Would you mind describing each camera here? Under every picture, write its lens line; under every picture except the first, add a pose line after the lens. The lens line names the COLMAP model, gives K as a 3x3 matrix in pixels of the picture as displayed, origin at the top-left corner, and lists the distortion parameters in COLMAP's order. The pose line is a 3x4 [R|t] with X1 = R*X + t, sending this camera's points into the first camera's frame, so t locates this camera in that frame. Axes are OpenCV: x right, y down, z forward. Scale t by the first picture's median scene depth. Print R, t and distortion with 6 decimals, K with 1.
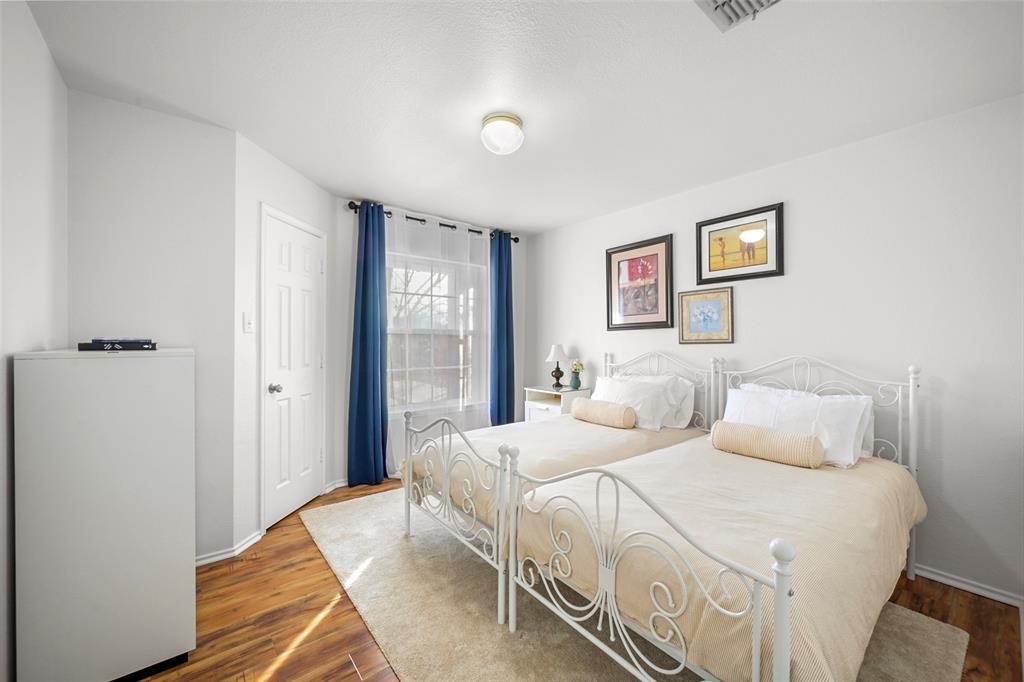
lens RADIAL K [[403.5, 0, 510.2], [0, 403.5, 338.3], [0, 0, 1]] dist [-0.002805, -0.000164]
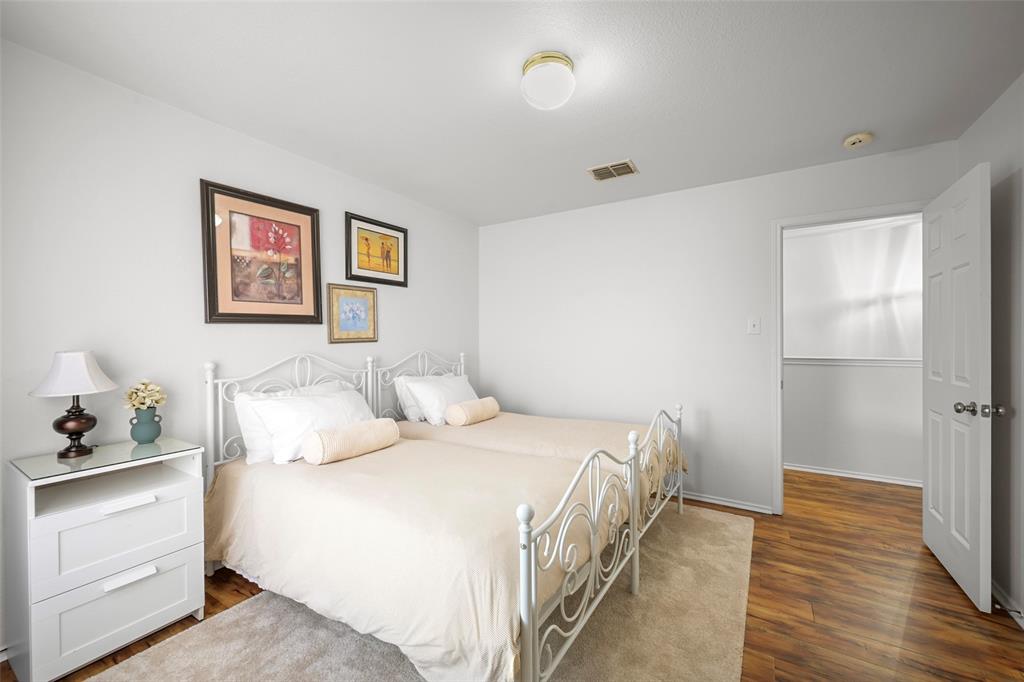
lens RADIAL K [[403.5, 0, 511.8], [0, 403.5, 342.6], [0, 0, 1]] dist [-0.002805, -0.000164]
pose [[-0.329408, -0.002626, 0.944184, -0.492423], [0.004983, 0.999977, 0.004520, 0.009605], [-0.944174, 0.006194, -0.329388, 0.876906]]
